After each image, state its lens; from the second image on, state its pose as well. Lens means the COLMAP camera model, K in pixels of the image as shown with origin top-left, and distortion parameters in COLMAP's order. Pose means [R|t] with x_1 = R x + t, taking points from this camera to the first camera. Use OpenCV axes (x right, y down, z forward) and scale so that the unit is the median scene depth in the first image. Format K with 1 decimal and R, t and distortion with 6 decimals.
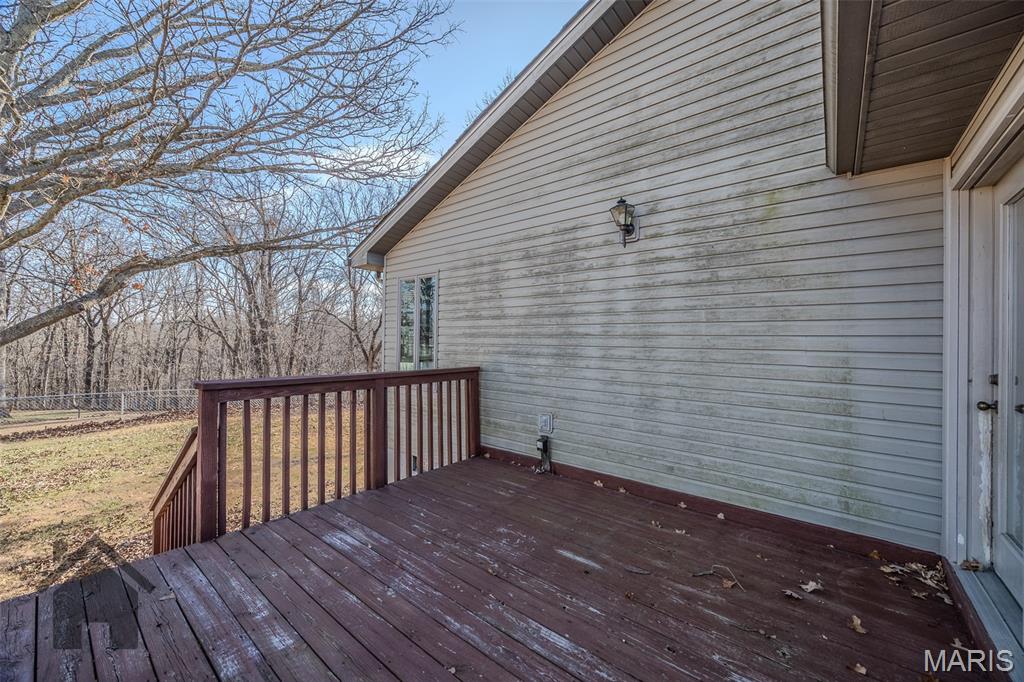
lens RADIAL K [[388.6, 0, 514.4], [0, 388.6, 339.9], [0, 0, 1]] dist [0.007415, -0.003704]
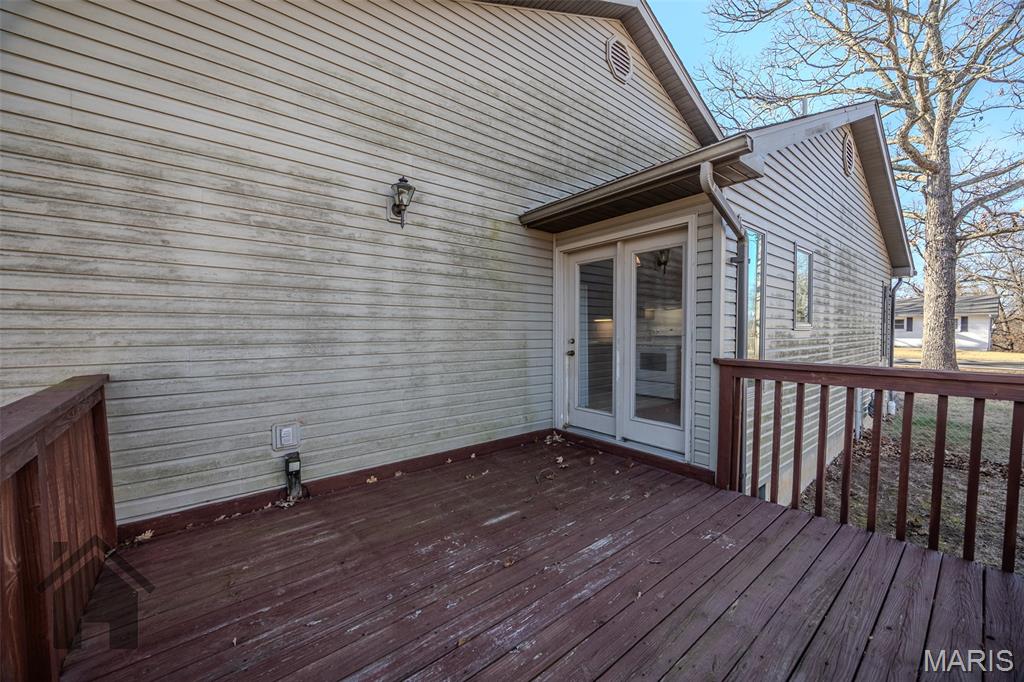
lens RADIAL K [[388.6, 0, 514.4], [0, 388.6, 339.9], [0, 0, 1]] dist [0.007415, -0.003704]
pose [[0.212815, -0.038068, 0.976351, -0.611246], [-0.002364, 0.999218, 0.039475, 0.004708], [-0.977090, -0.010709, 0.212559, 0.498252]]
